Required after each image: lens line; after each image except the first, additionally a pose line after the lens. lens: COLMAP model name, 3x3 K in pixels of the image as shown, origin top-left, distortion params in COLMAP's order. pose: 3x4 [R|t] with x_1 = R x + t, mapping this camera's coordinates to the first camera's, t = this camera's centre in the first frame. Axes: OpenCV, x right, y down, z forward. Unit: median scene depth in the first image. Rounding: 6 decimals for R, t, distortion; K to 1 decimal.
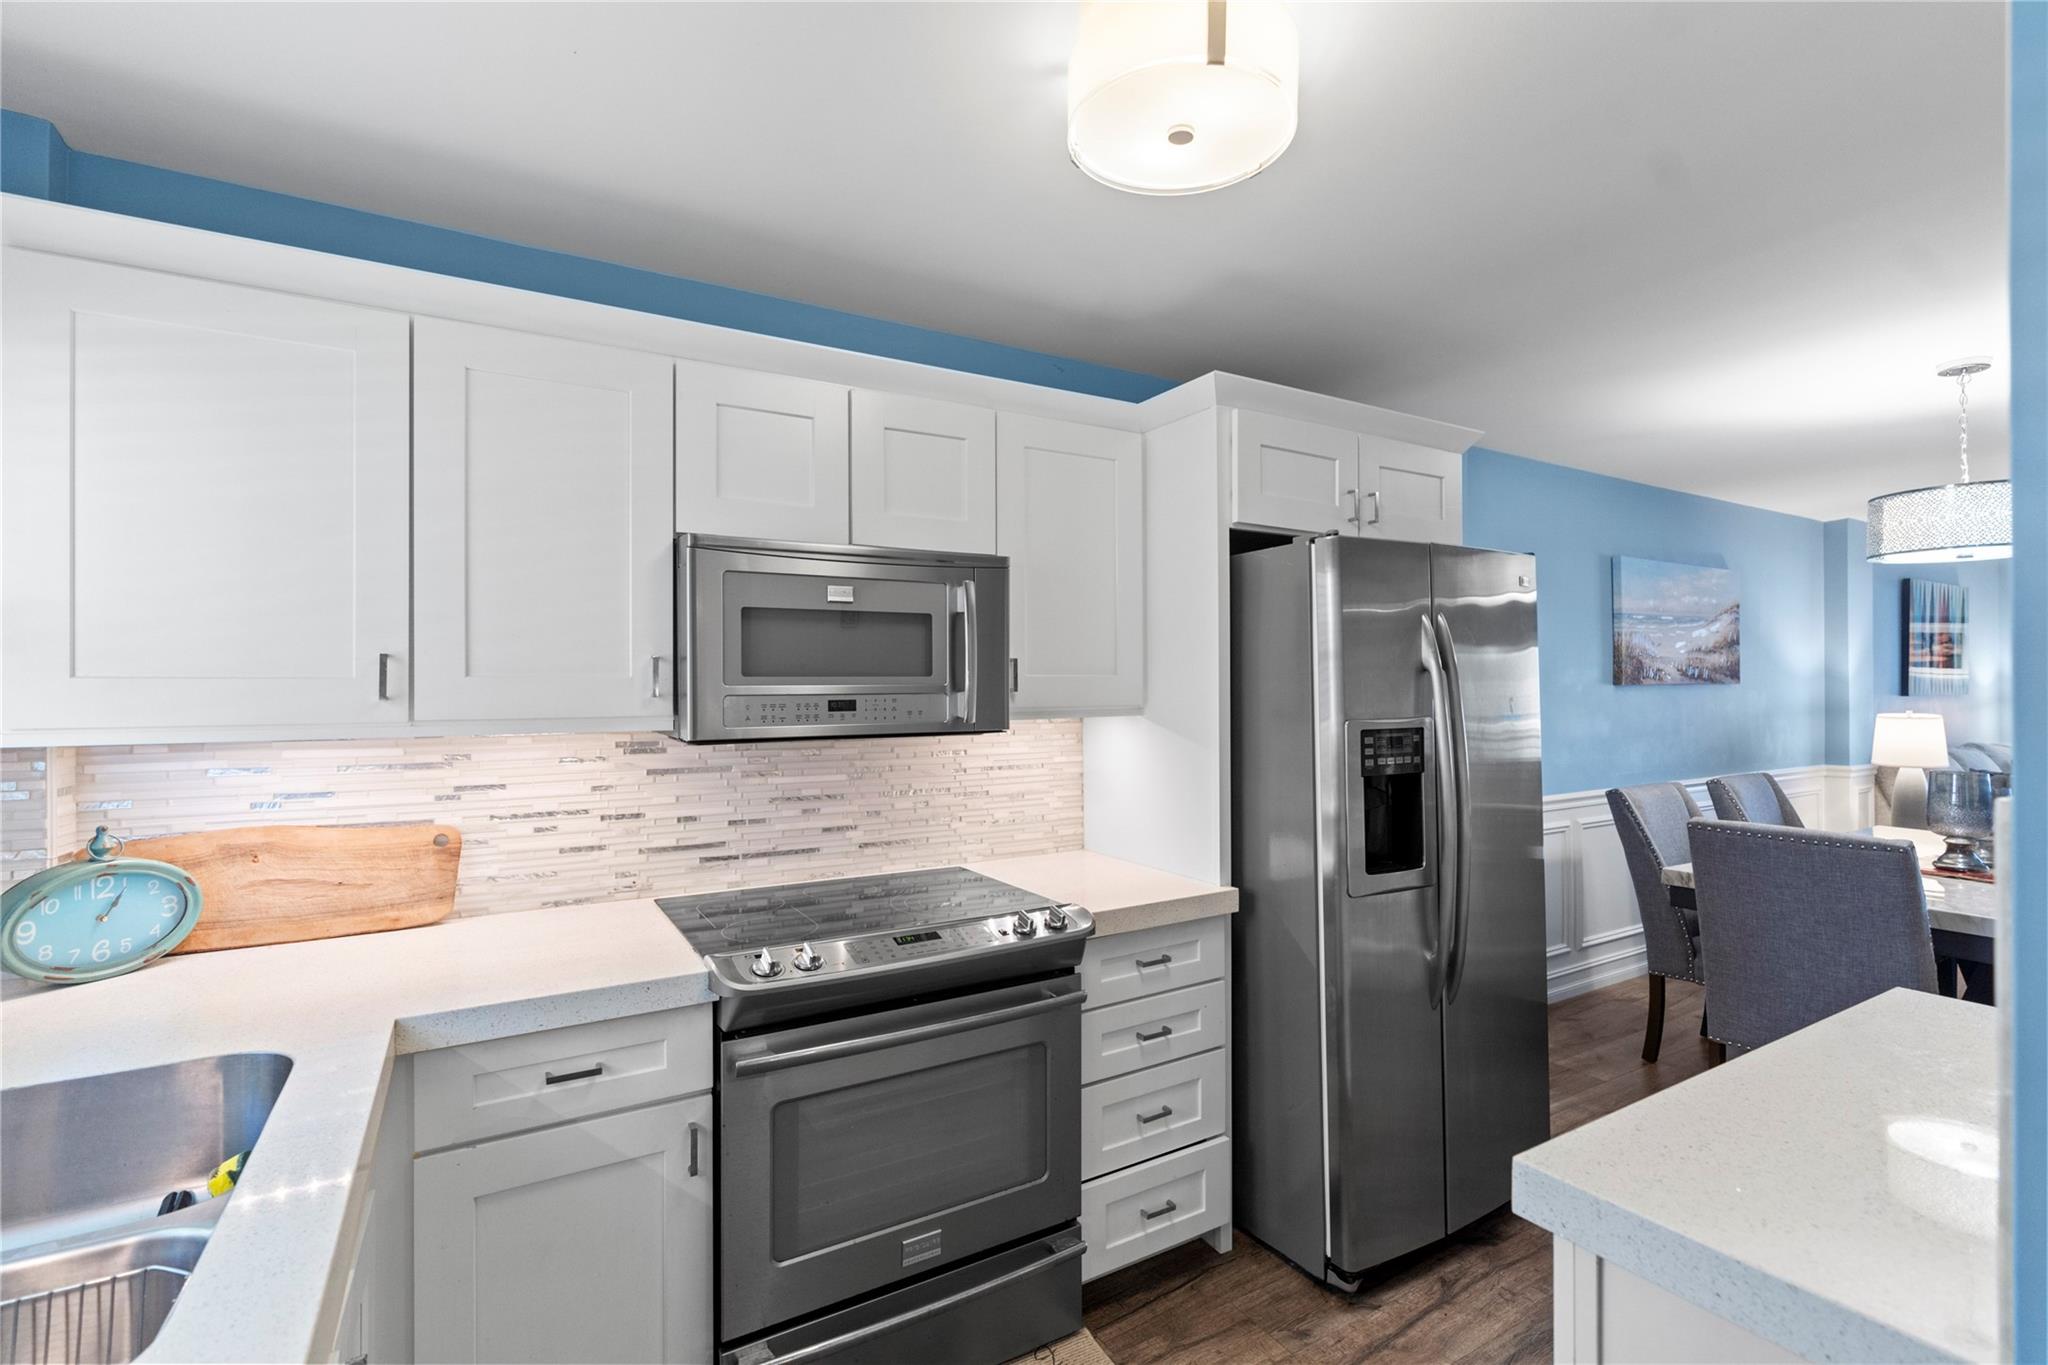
lens RADIAL K [[931.5, 0, 1027.0], [0, 931.5, 686.3], [0, 0, 1]] dist [-0.008573, 0.001946]
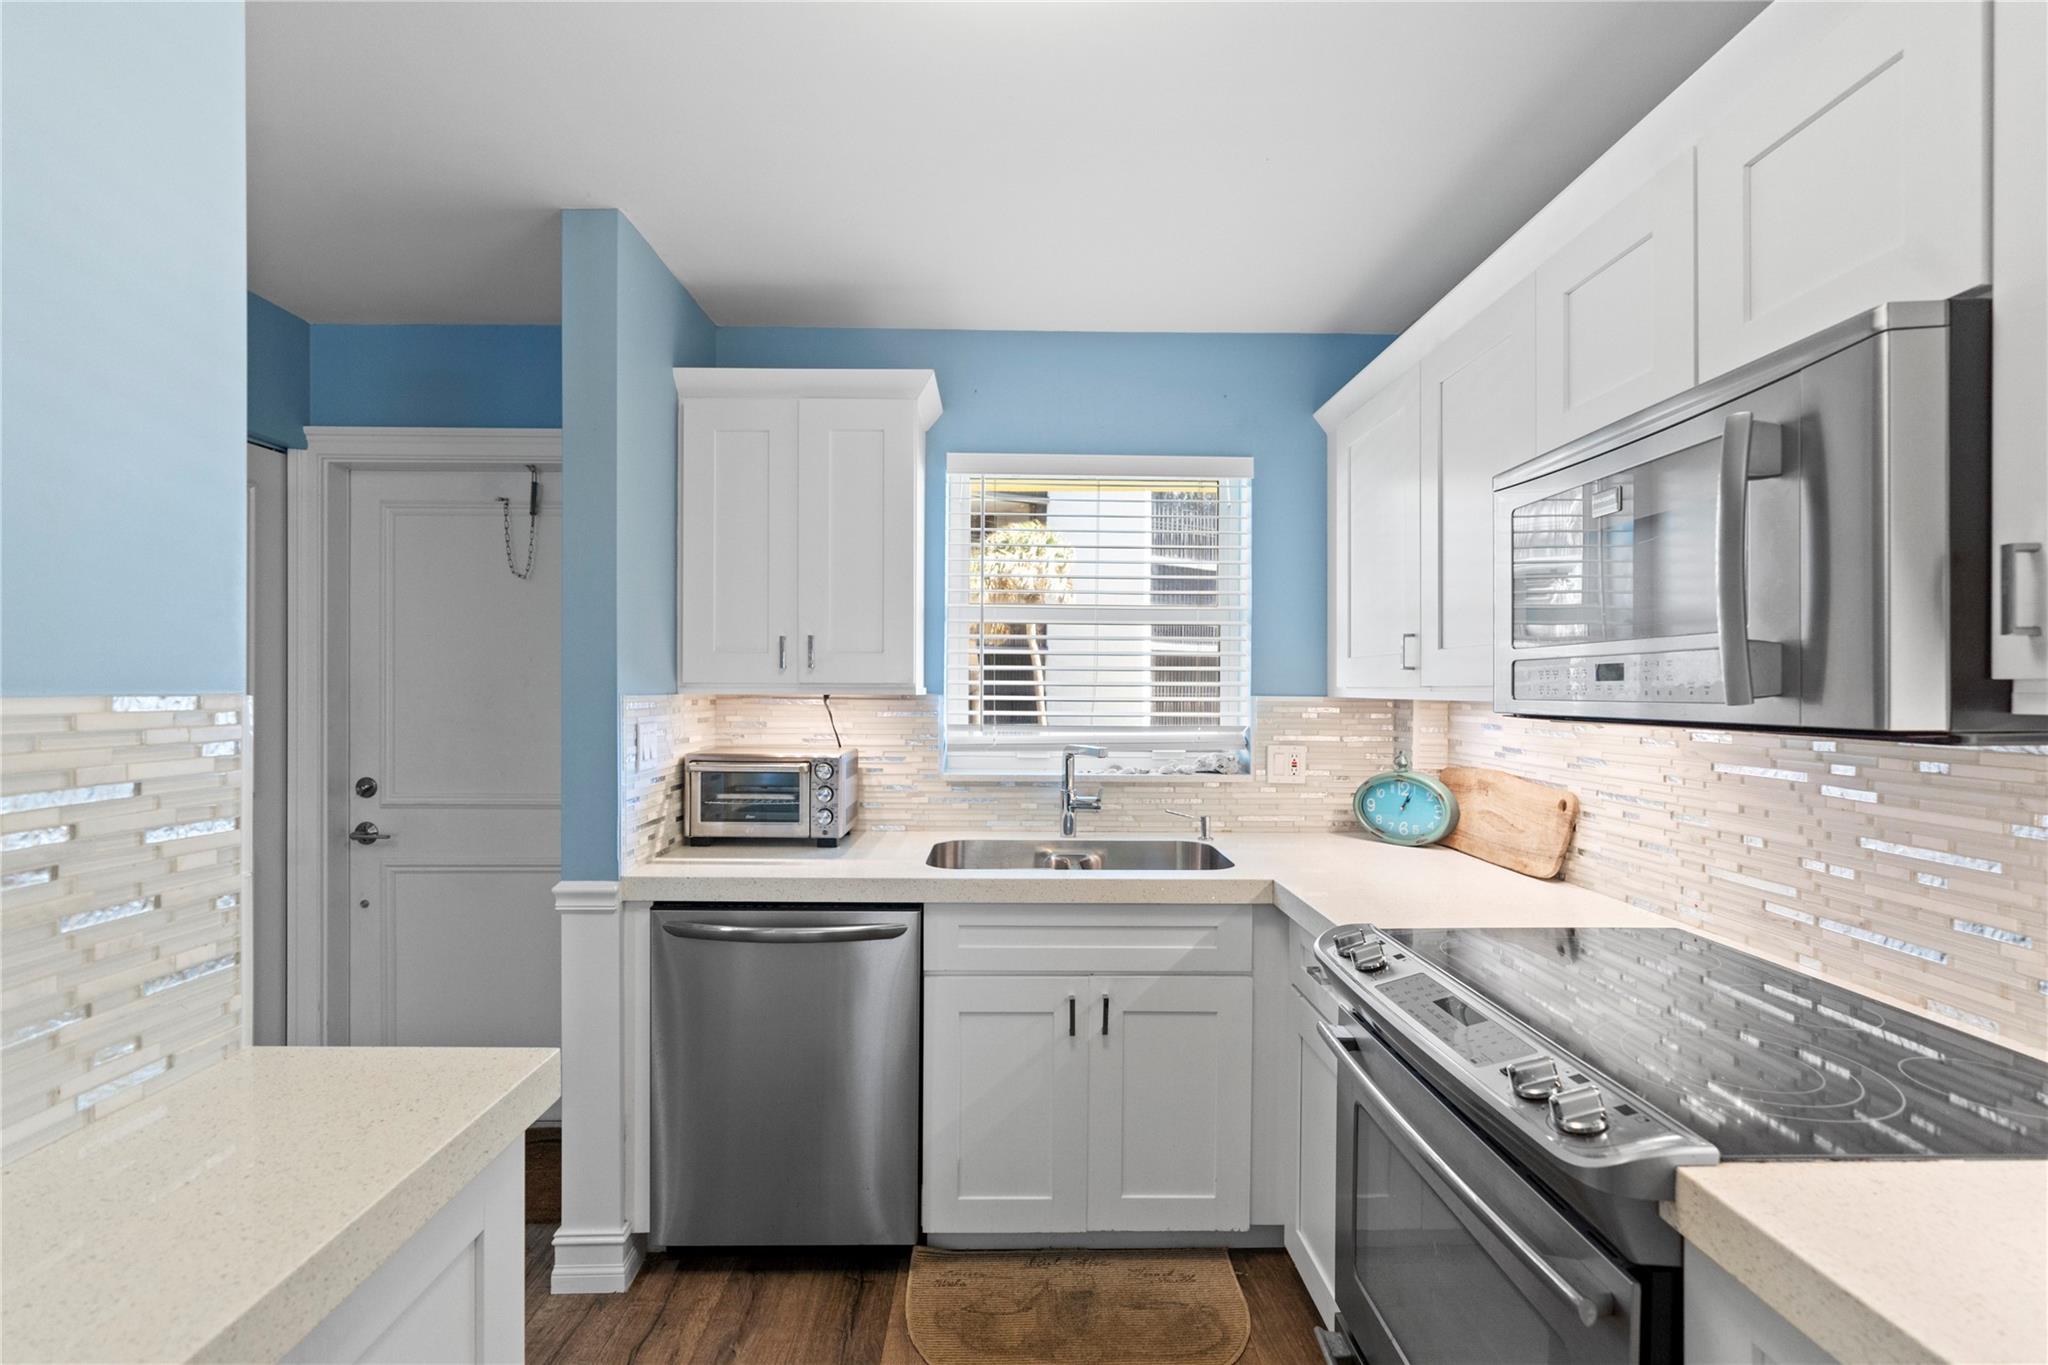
lens RADIAL K [[931.5, 0, 1022.2], [0, 931.5, 693.9], [0, 0, 1]] dist [-0.008573, 0.001946]
pose [[-0.501954, 0.006177, -0.864872, 0.570990], [-0.004636, 0.999941, 0.009832, 0.031504], [0.864882, 0.008945, -0.501896, 0.973352]]
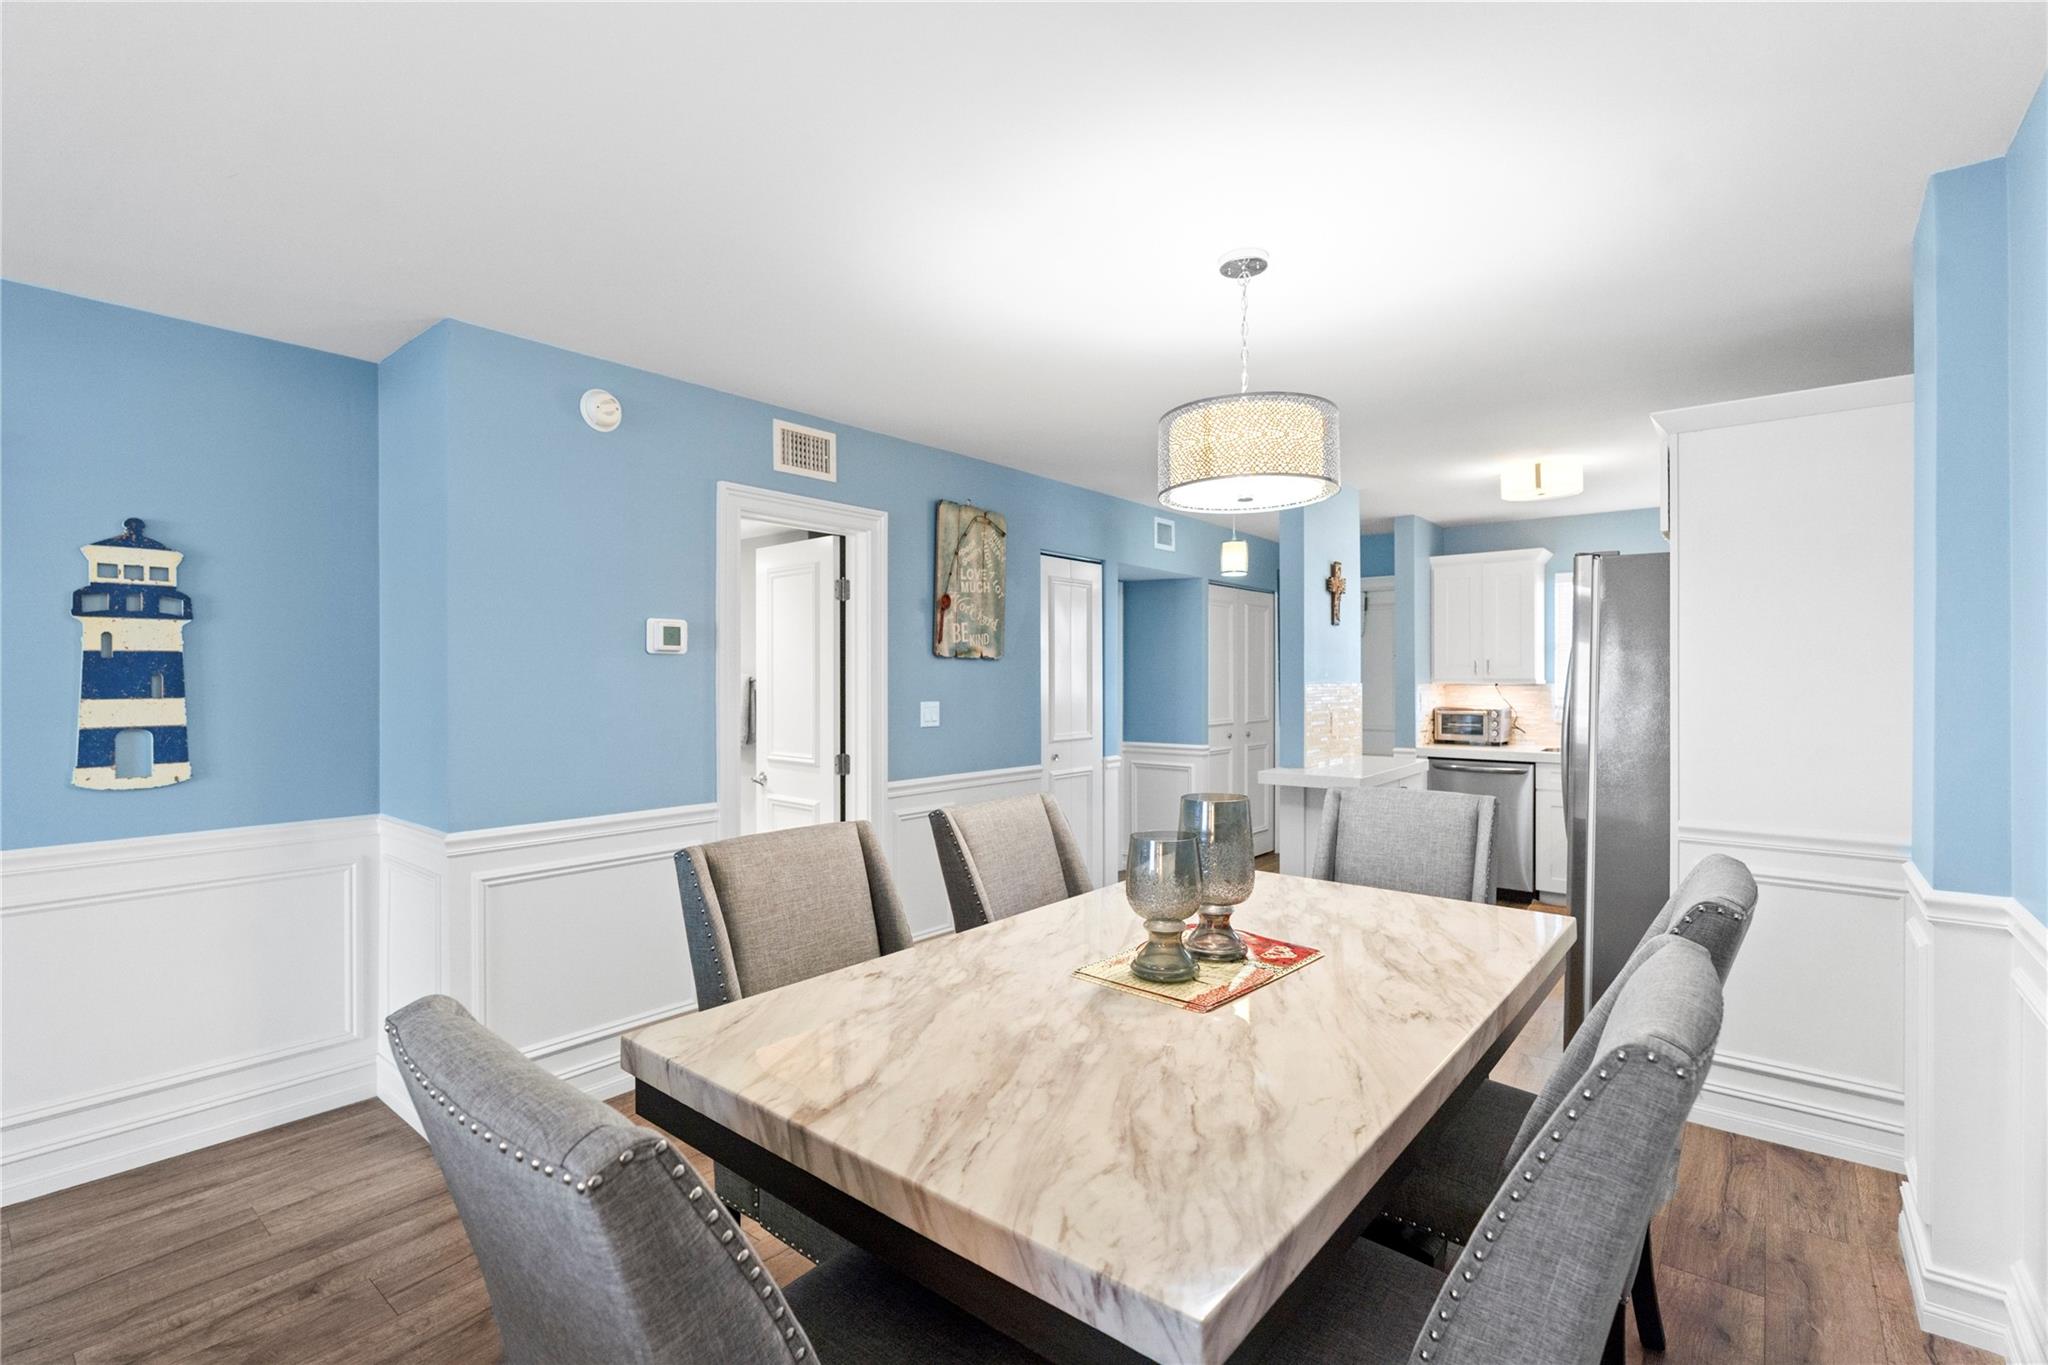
lens RADIAL K [[931.5, 0, 1052.8], [0, 931.5, 672.8], [0, 0, 1]] dist [-0.008573, 0.001946]
pose [[-0.941186, 0.005013, -0.337852, 2.844839], [0.006972, 0.999965, -0.004587, -0.056974], [0.337817, -0.006673, -0.941188, 3.327625]]
